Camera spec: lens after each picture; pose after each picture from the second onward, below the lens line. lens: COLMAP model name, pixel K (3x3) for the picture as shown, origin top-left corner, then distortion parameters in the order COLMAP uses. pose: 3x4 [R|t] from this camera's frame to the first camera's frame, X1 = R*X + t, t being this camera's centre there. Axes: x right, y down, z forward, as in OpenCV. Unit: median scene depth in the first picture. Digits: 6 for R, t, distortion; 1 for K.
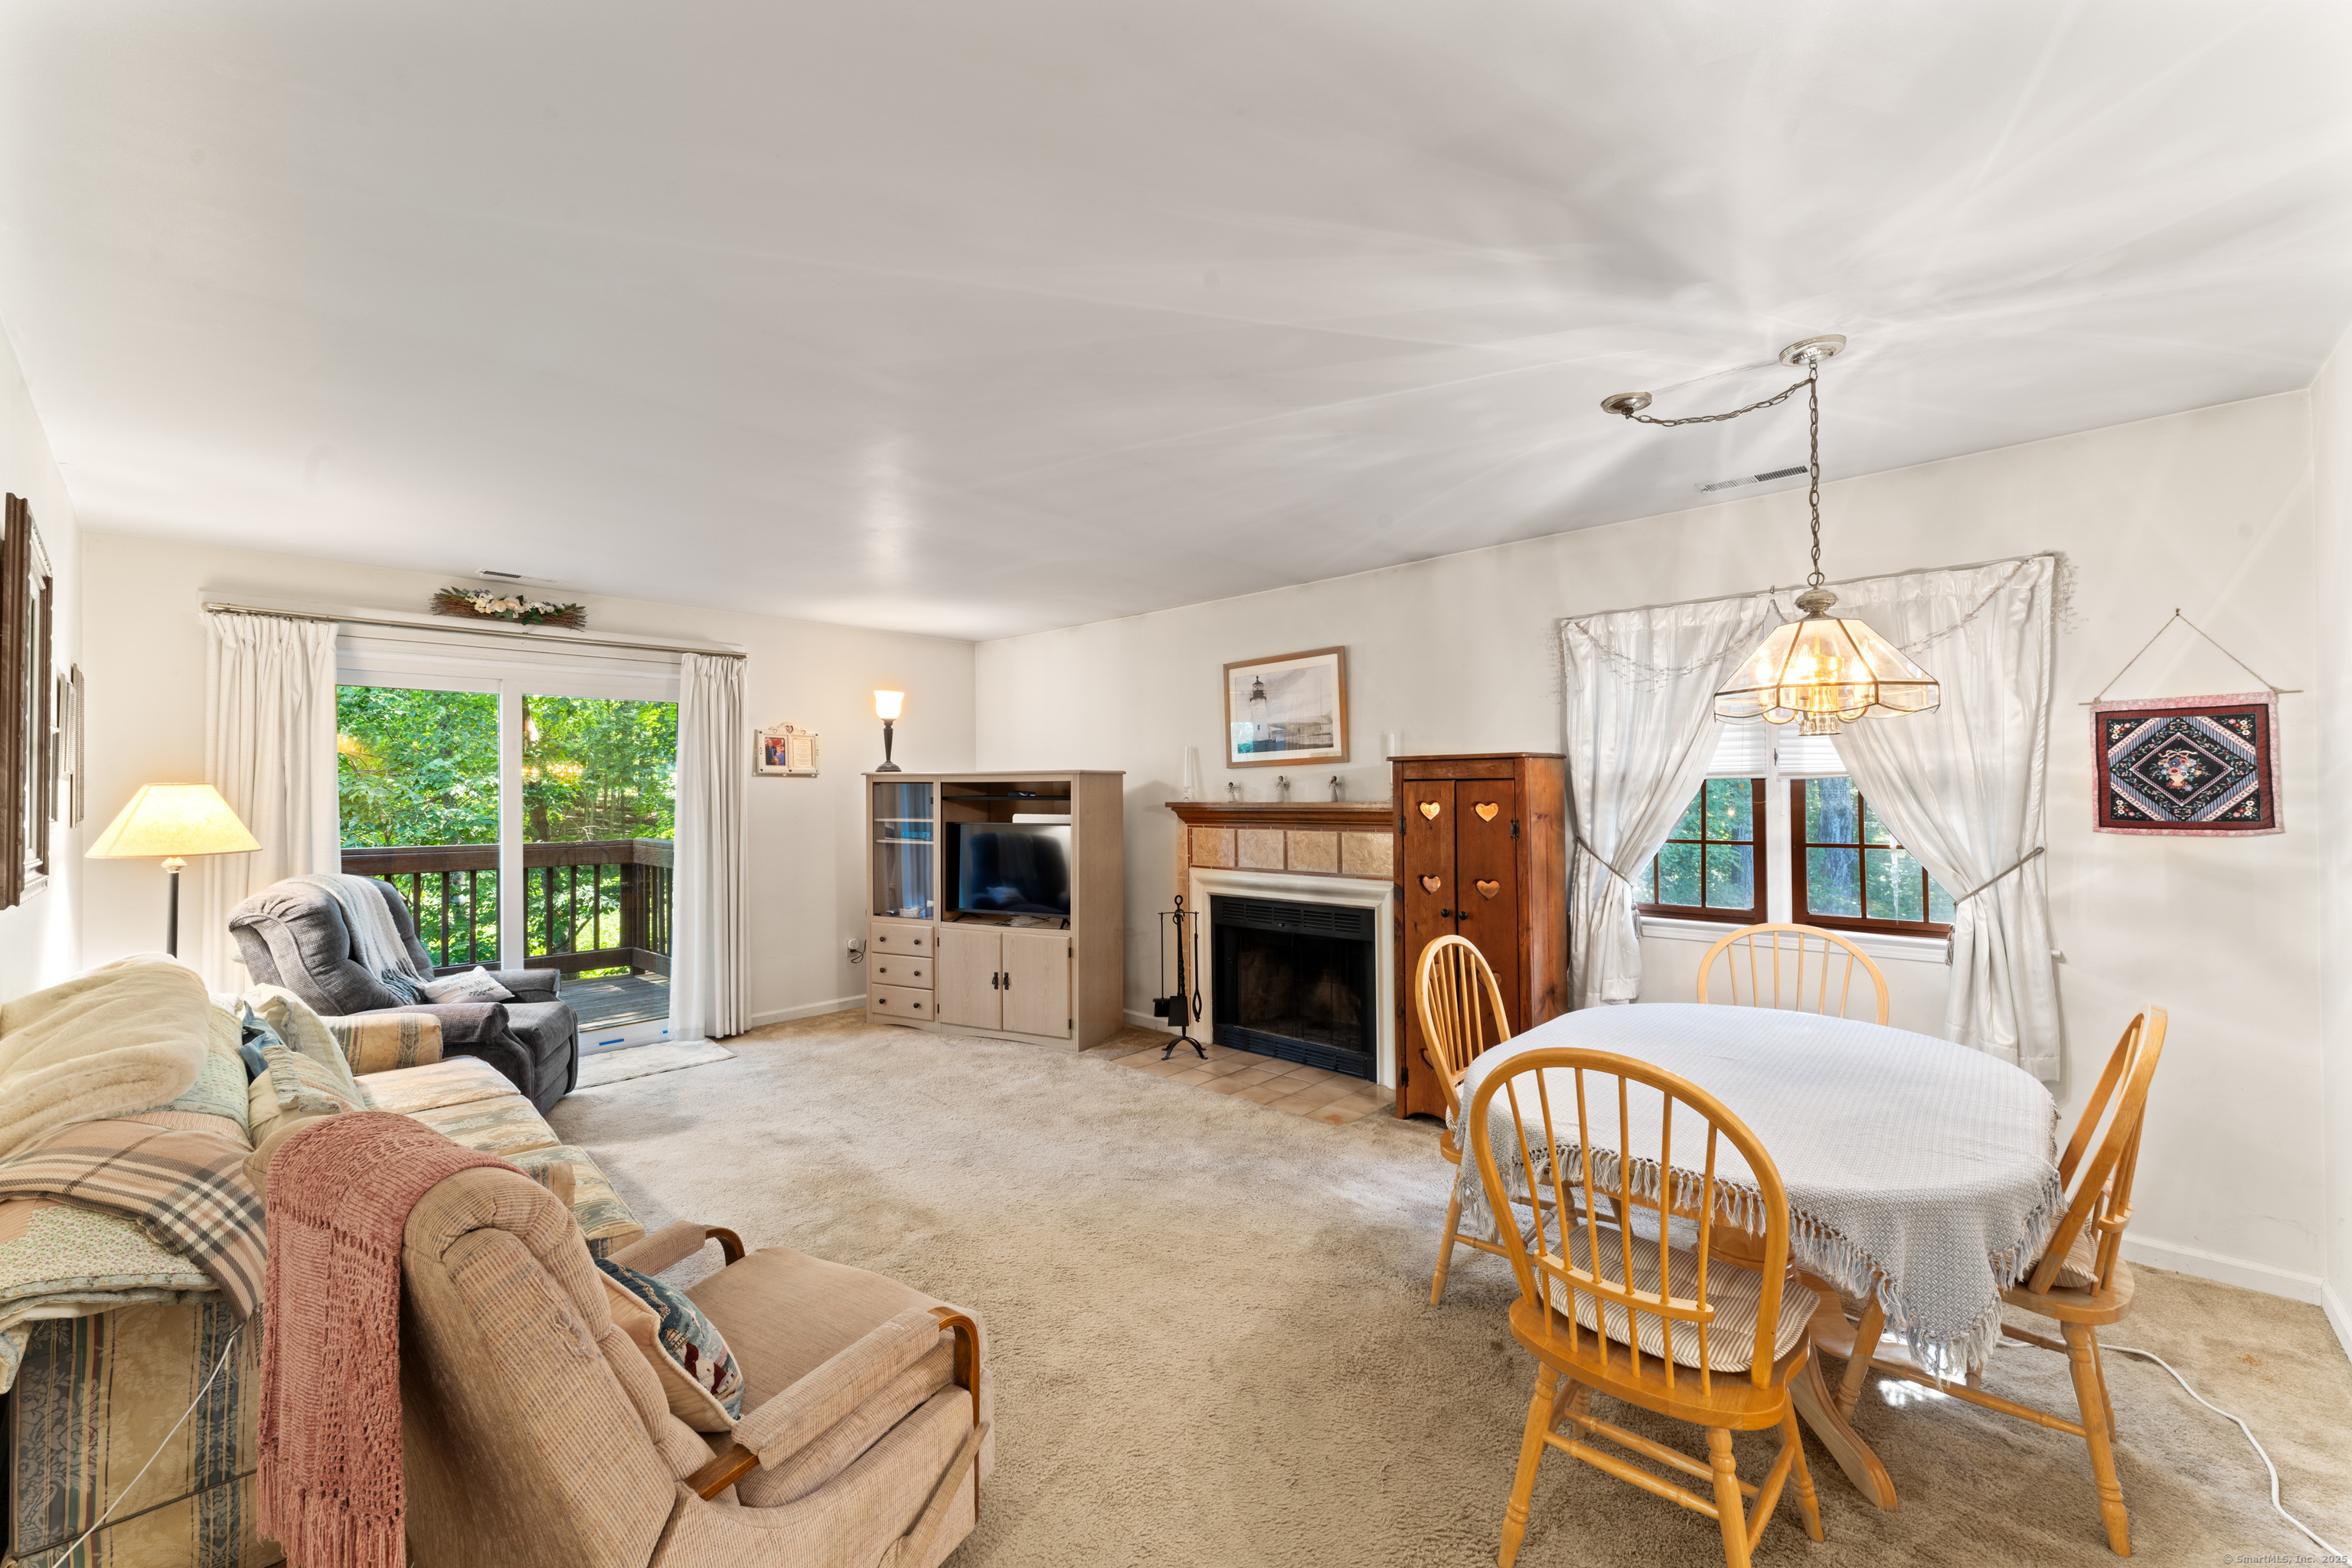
lens RADIAL K [[939.3, 0, 1176.0], [0, 939.3, 784.0], [0, 0, 1]] dist [-0.000008, -0.000180]
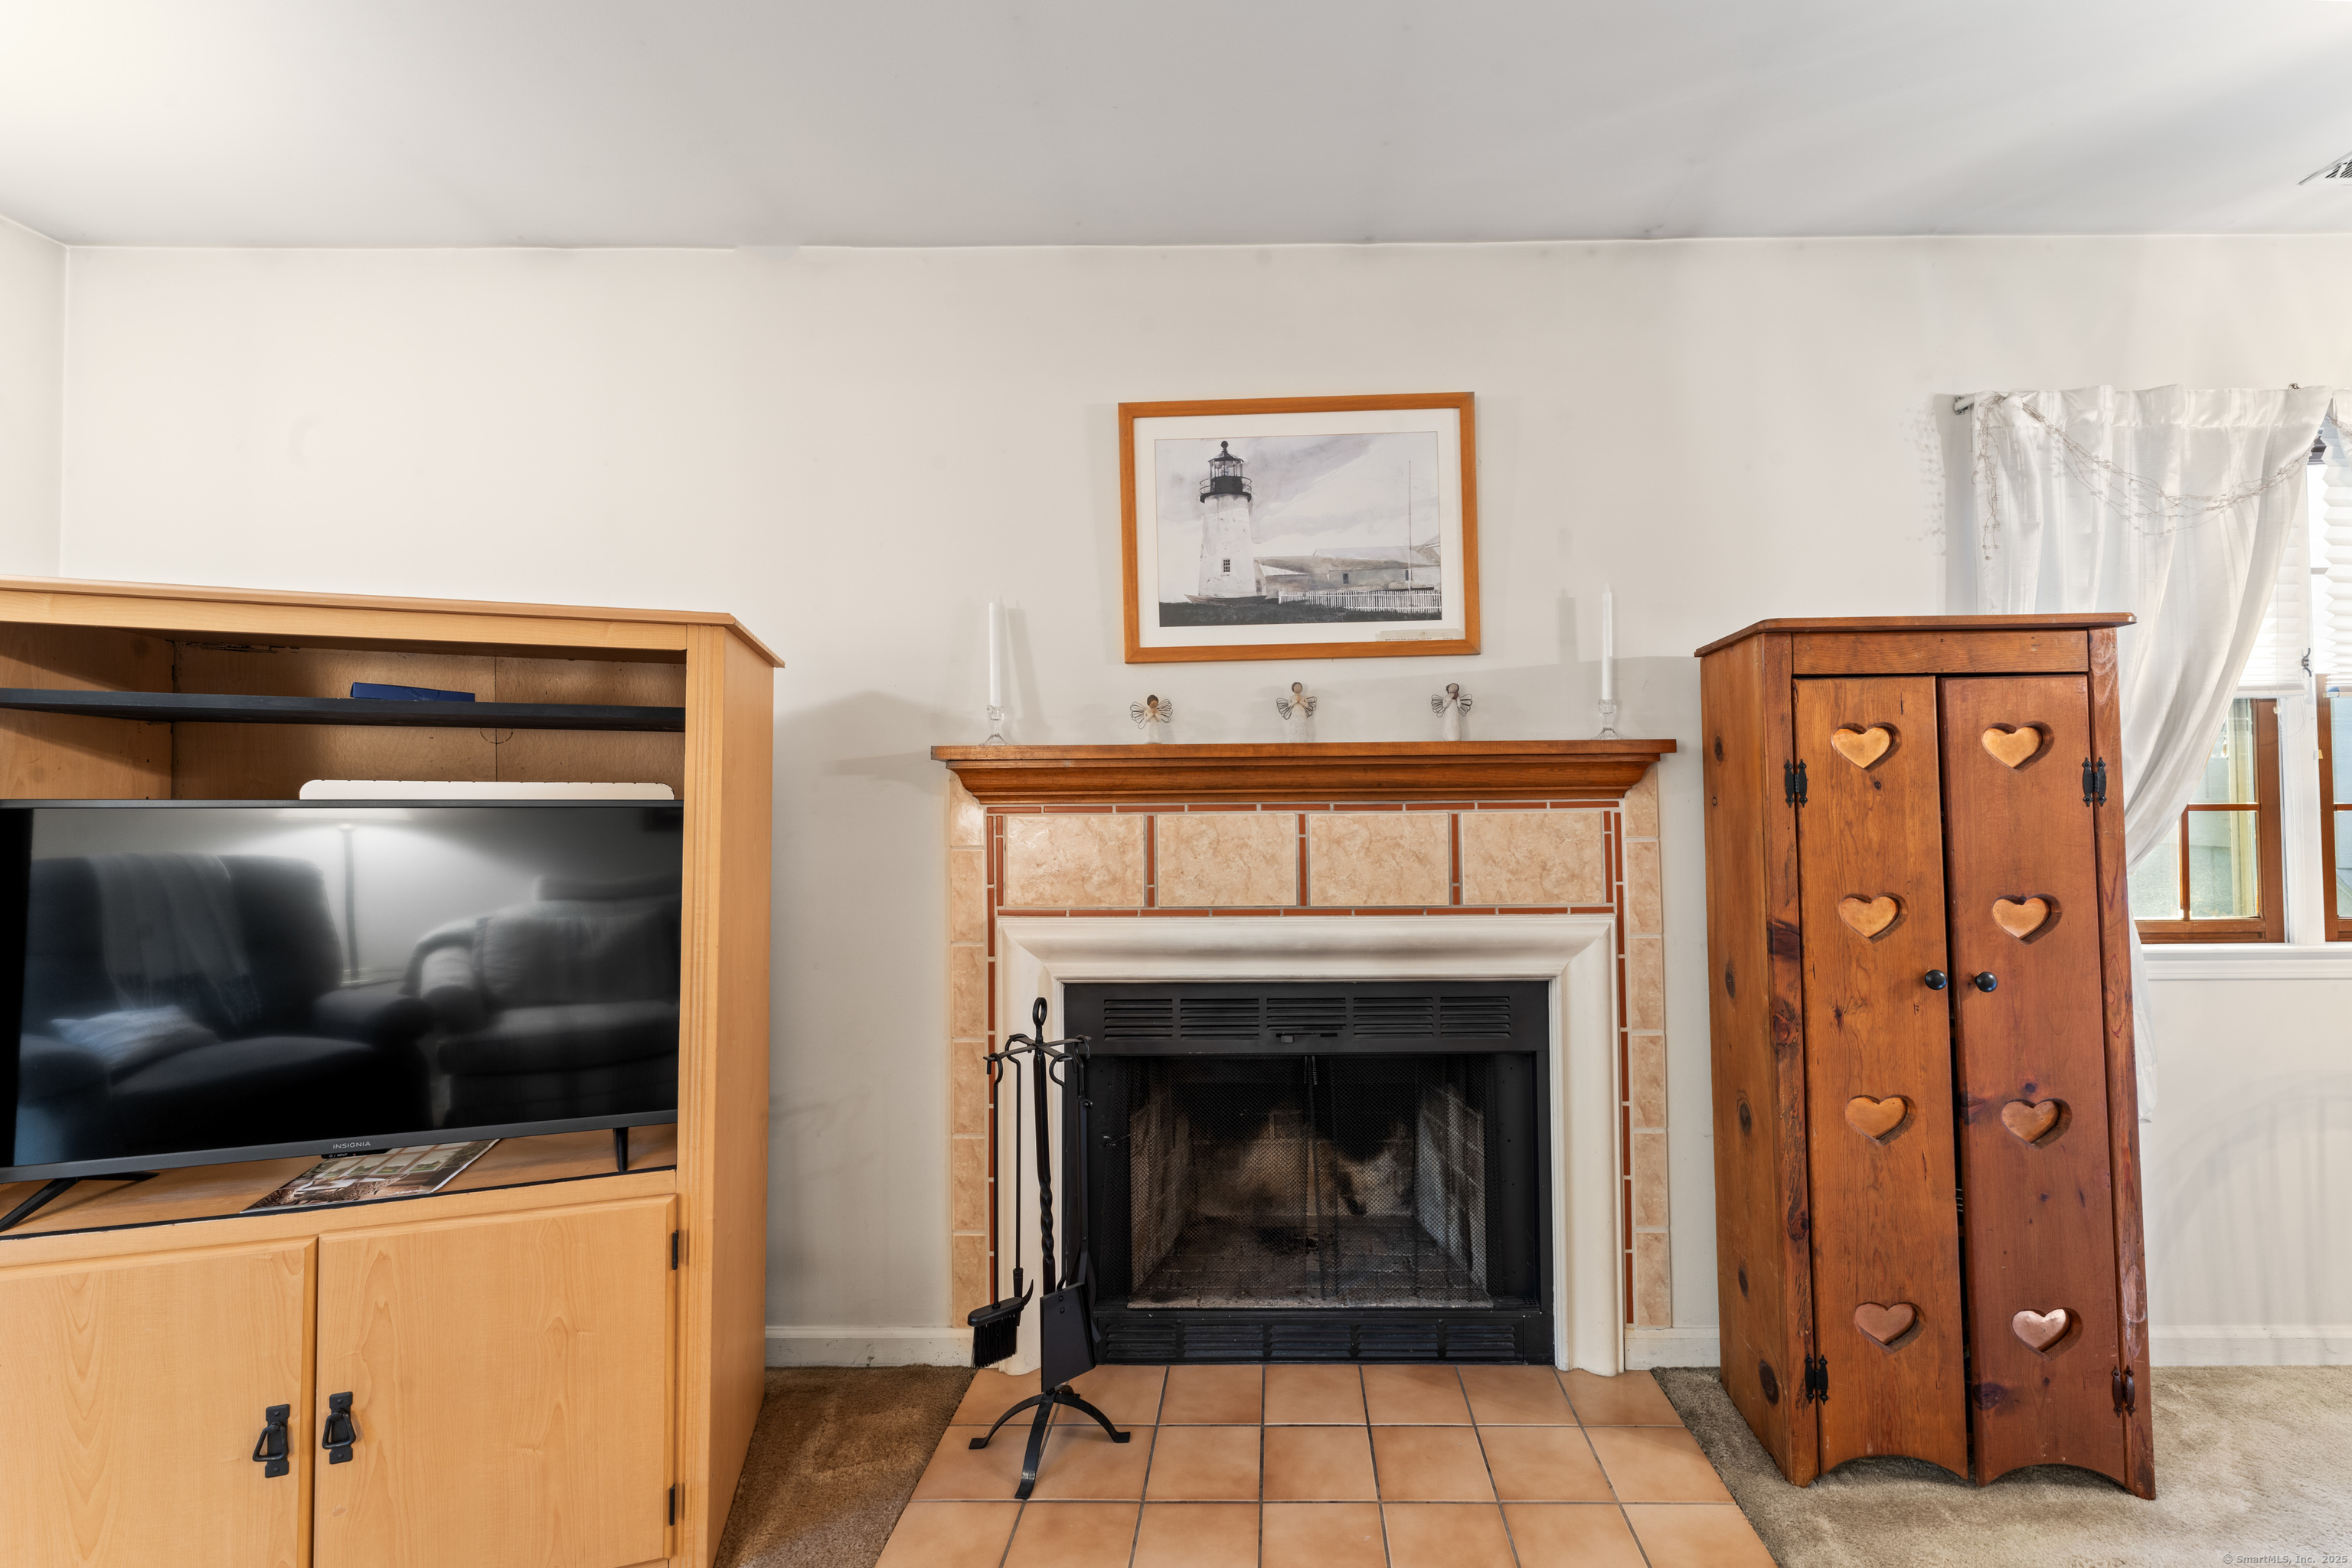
lens RADIAL K [[968.9, 0, 1260.5], [0, 968.9, 780.1], [0, 0, 1]] dist [-0.001224, -0.000038]
pose [[0.732007, 0.019955, 0.681005, -0.198726], [-0.005828, 0.999718, -0.023028, 0.046214], [-0.681272, 0.012888, 0.731917, 0.709932]]
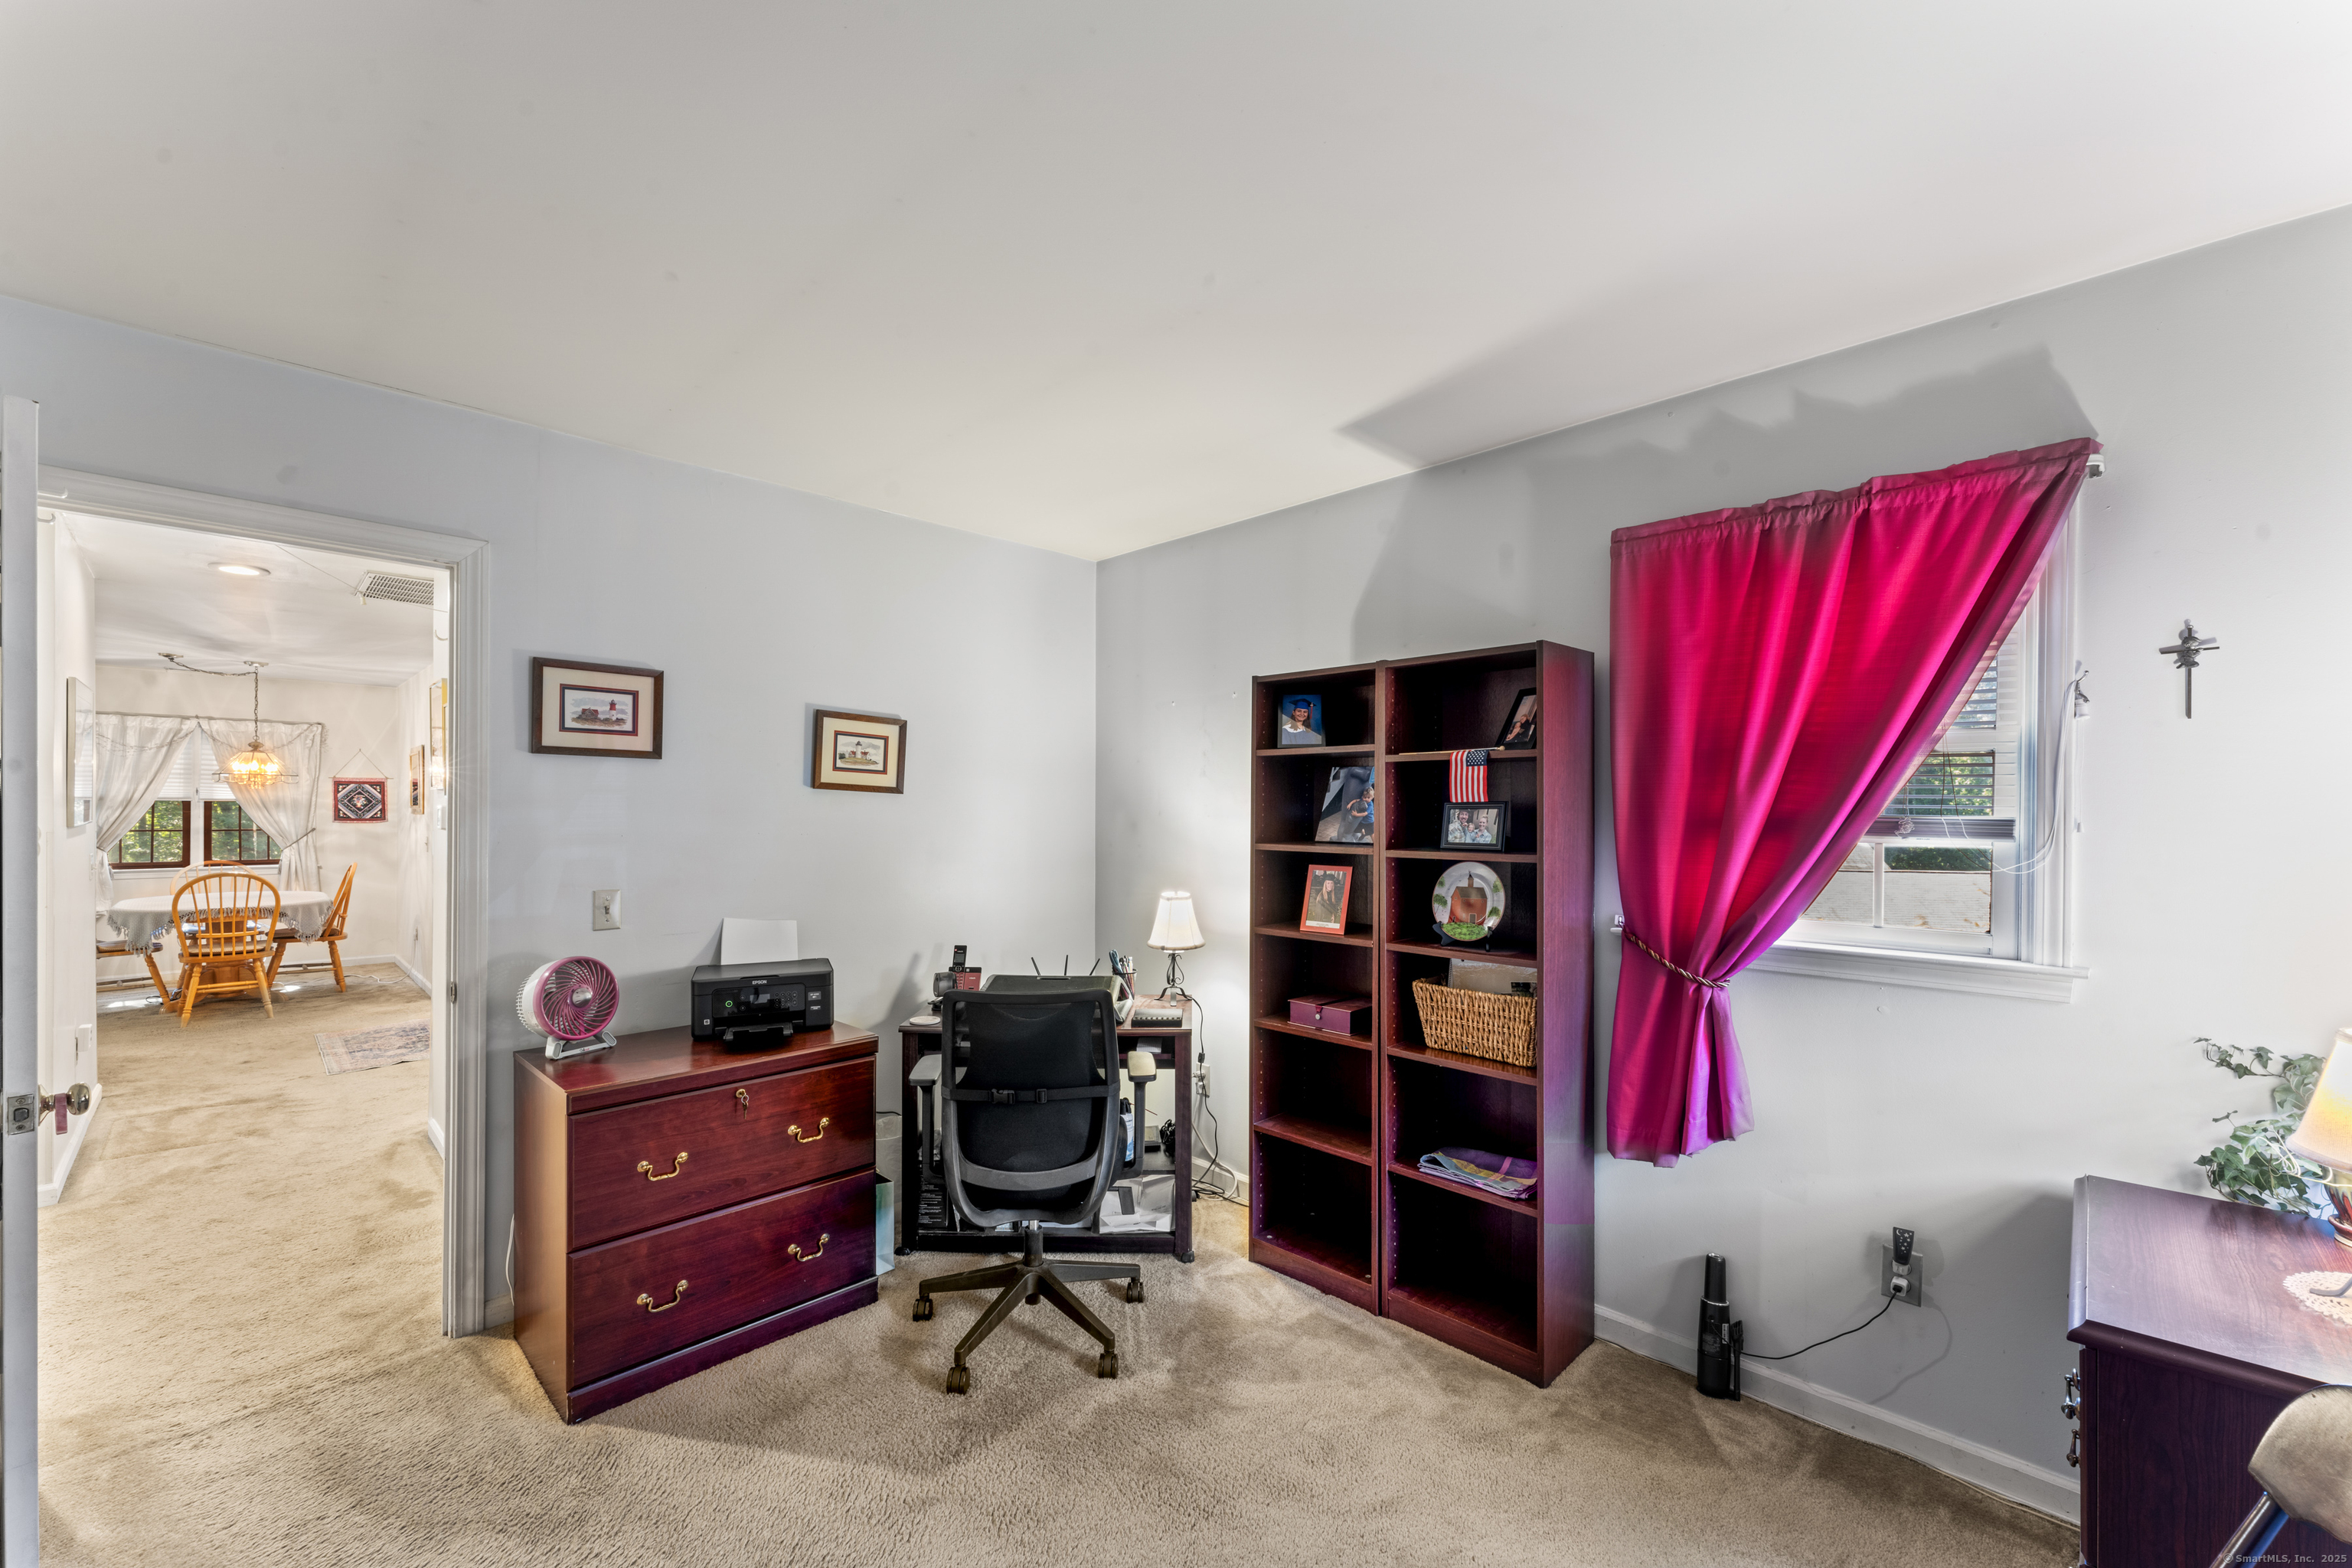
lens RADIAL K [[926.3, 0, 1167.4], [0, 926.3, 815.9], [0, 0, 1]] dist [-0.001636, -0.000330]
pose [[0.020567, 0.001575, 0.999787, -1.059623], [-0.019170, 0.999816, -0.001180, -0.008413], [-0.999605, -0.019142, 0.020594, -0.949670]]
